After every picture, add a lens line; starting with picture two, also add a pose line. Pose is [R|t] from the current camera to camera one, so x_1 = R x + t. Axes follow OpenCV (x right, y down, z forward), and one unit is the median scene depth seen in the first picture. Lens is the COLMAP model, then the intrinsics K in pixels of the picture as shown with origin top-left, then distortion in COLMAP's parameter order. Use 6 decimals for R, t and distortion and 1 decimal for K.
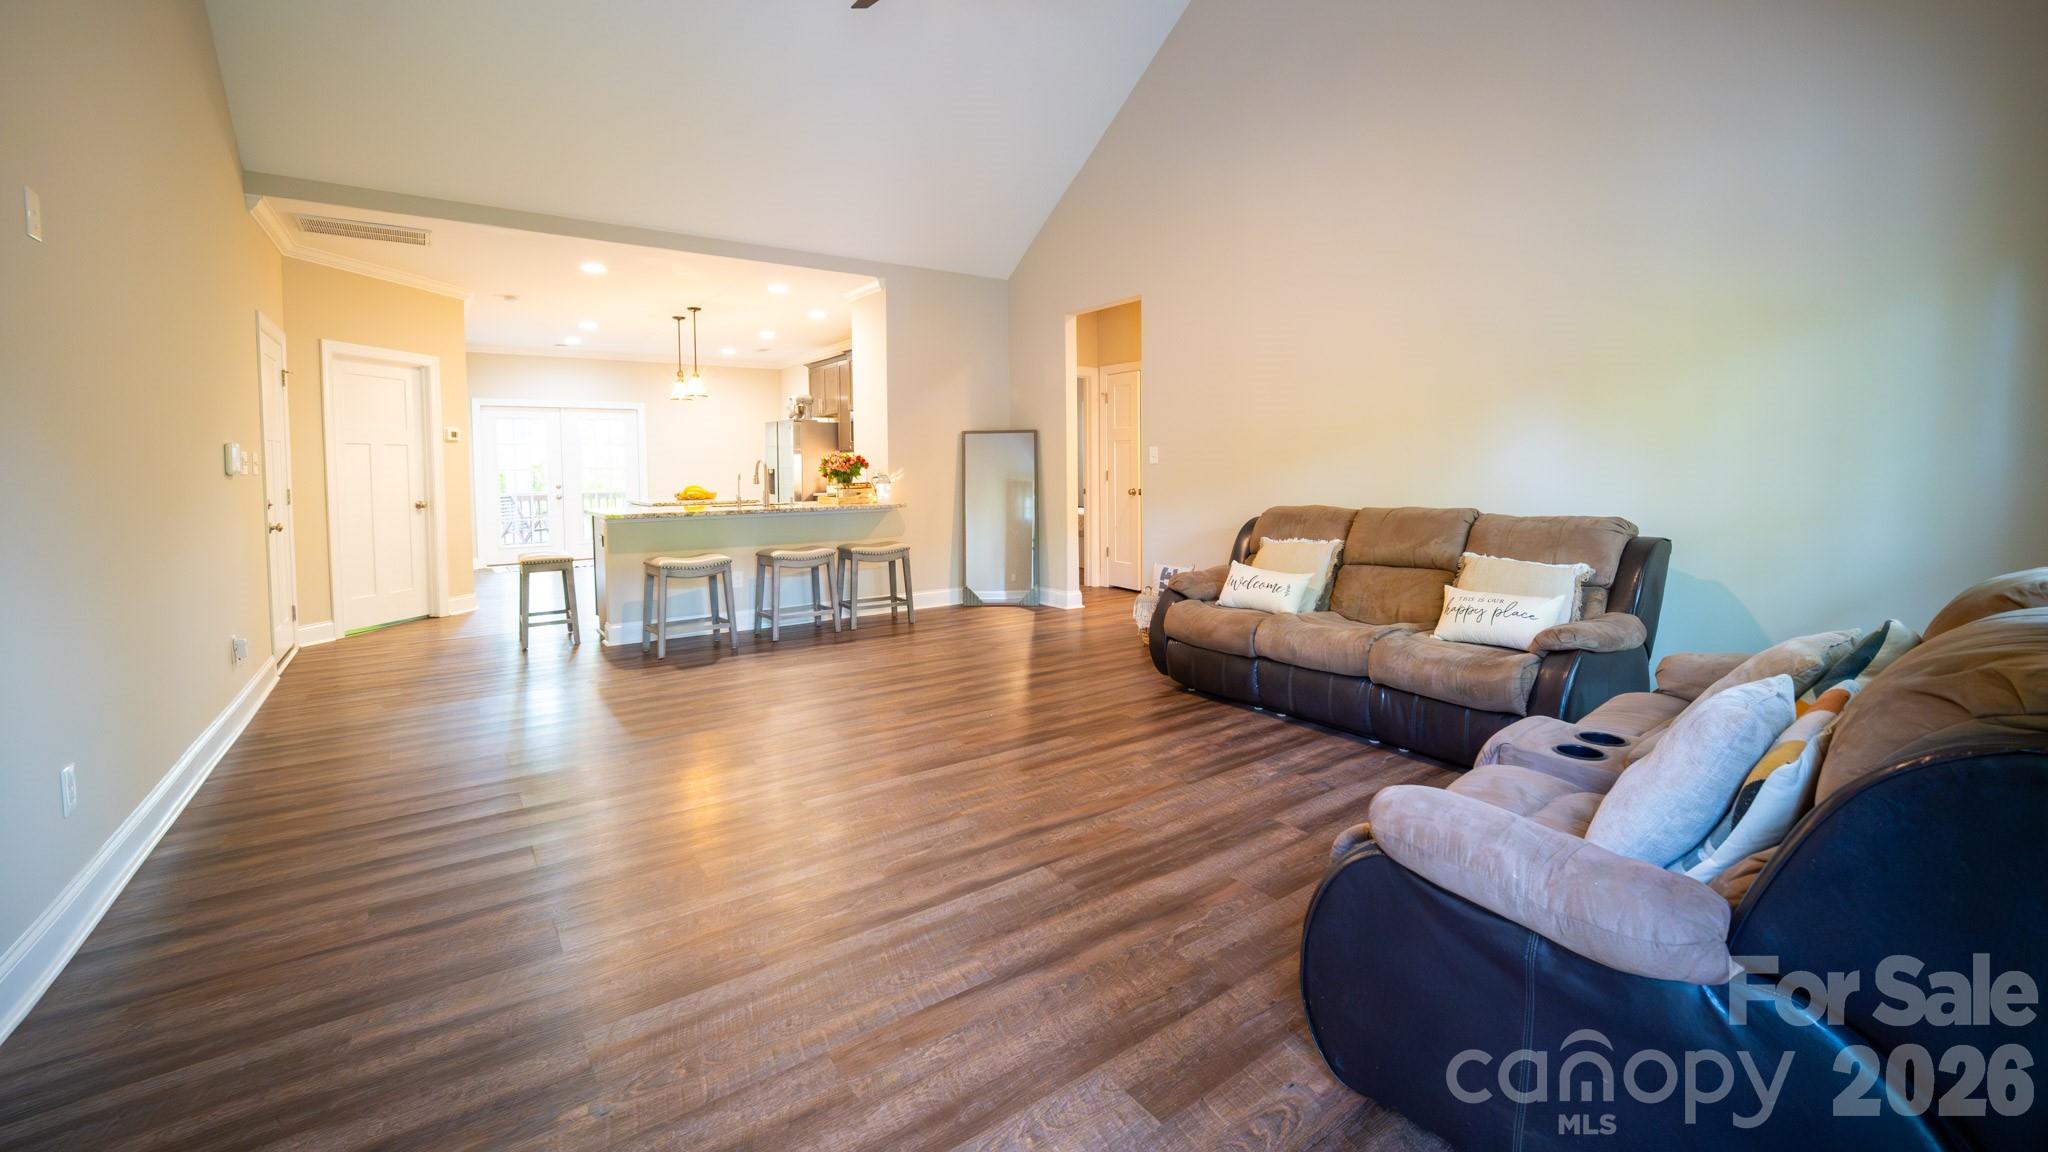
lens RADIAL K [[833.6, 0, 1013.3], [0, 833.6, 497.8], [0, 0, 1]] dist [-0.018278, 0.001337]
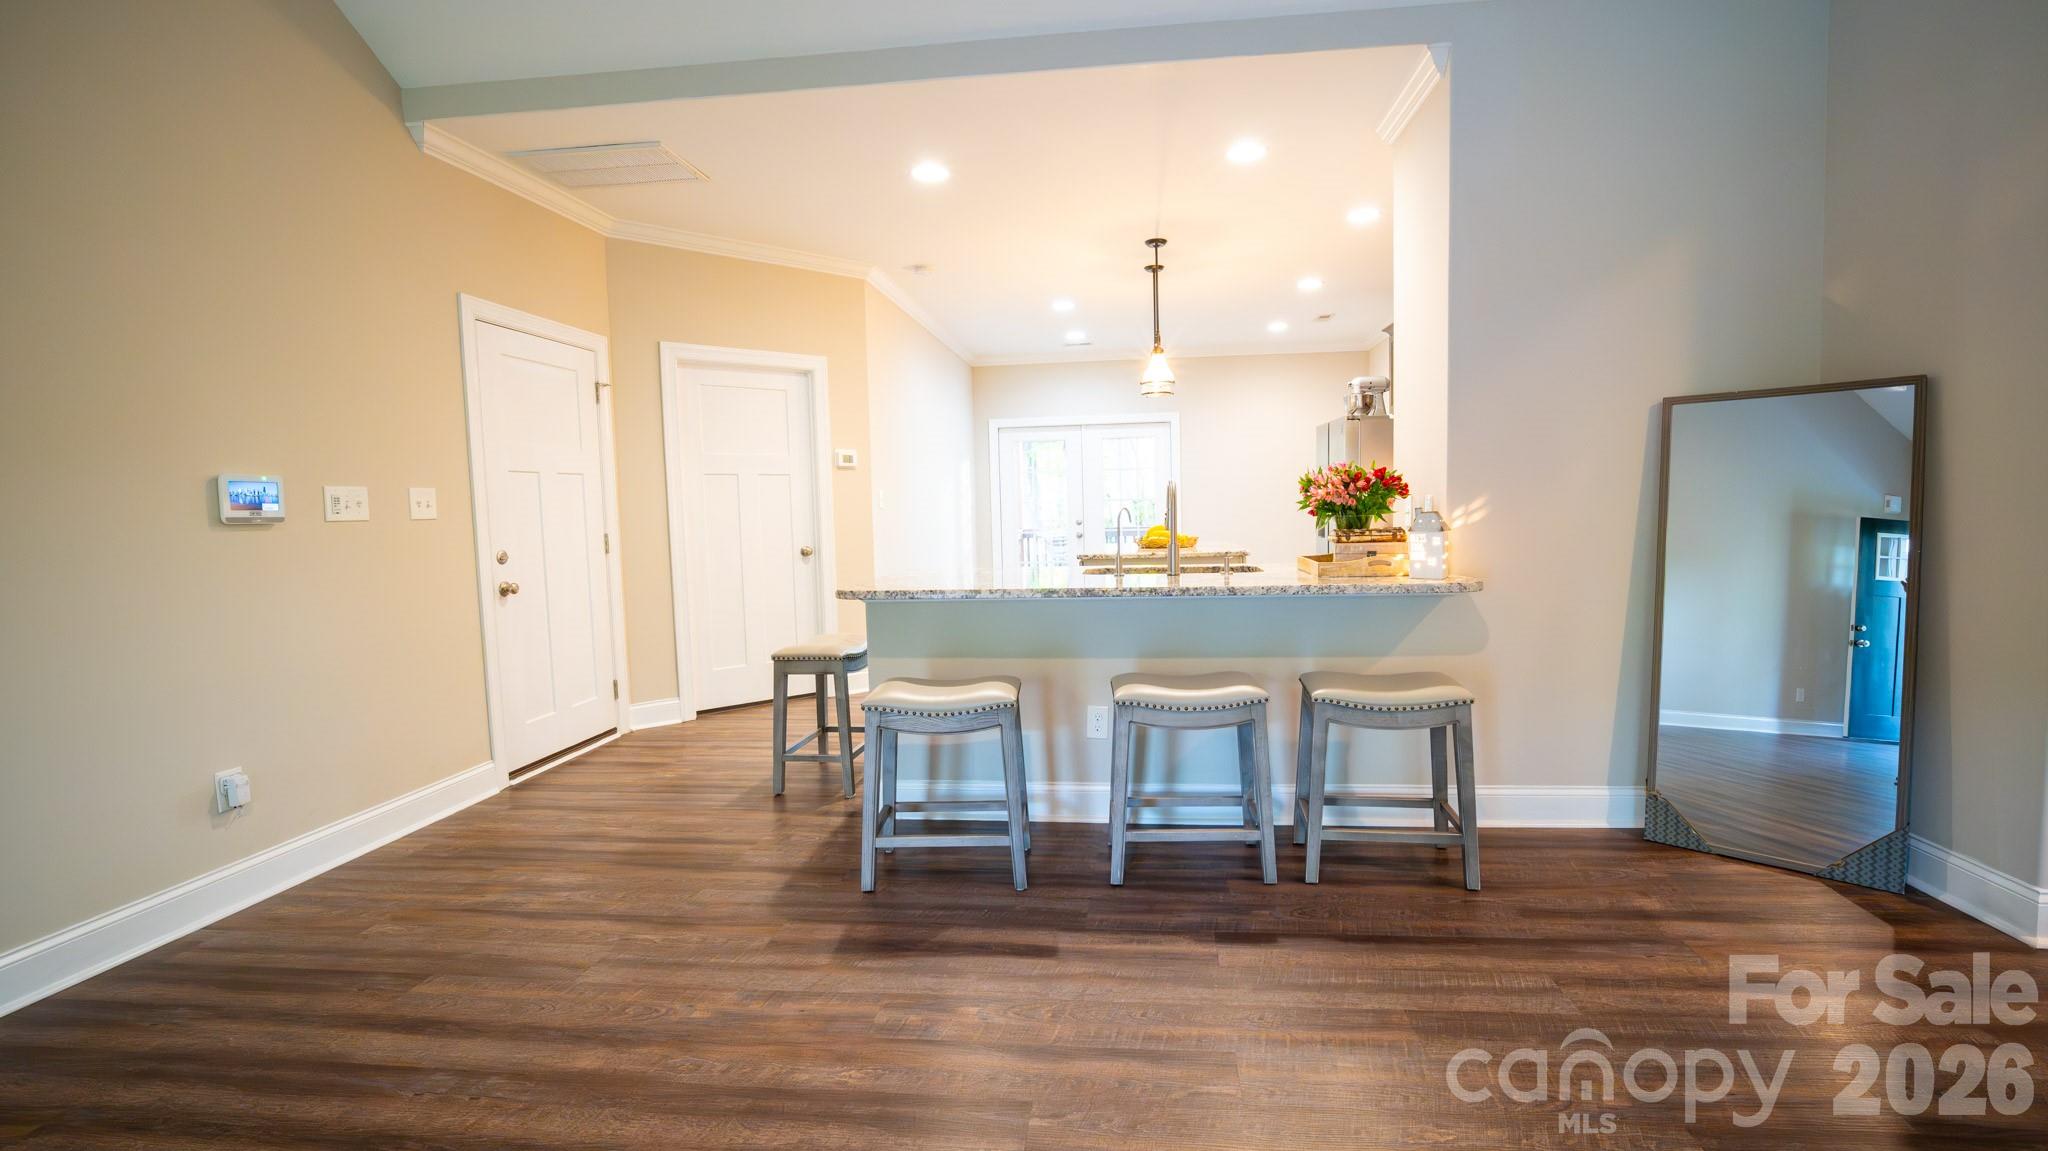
lens RADIAL K [[866.5, 0, 1050.4], [0, 866.5, 571.7], [0, 0, 1]] dist [-0.011903, 0.000362]
pose [[0.755553, 0.043609, -0.653634, -0.010895], [-0.009005, 0.998379, 0.056200, -0.019520], [0.655025, -0.036577, 0.754721, 0.519965]]
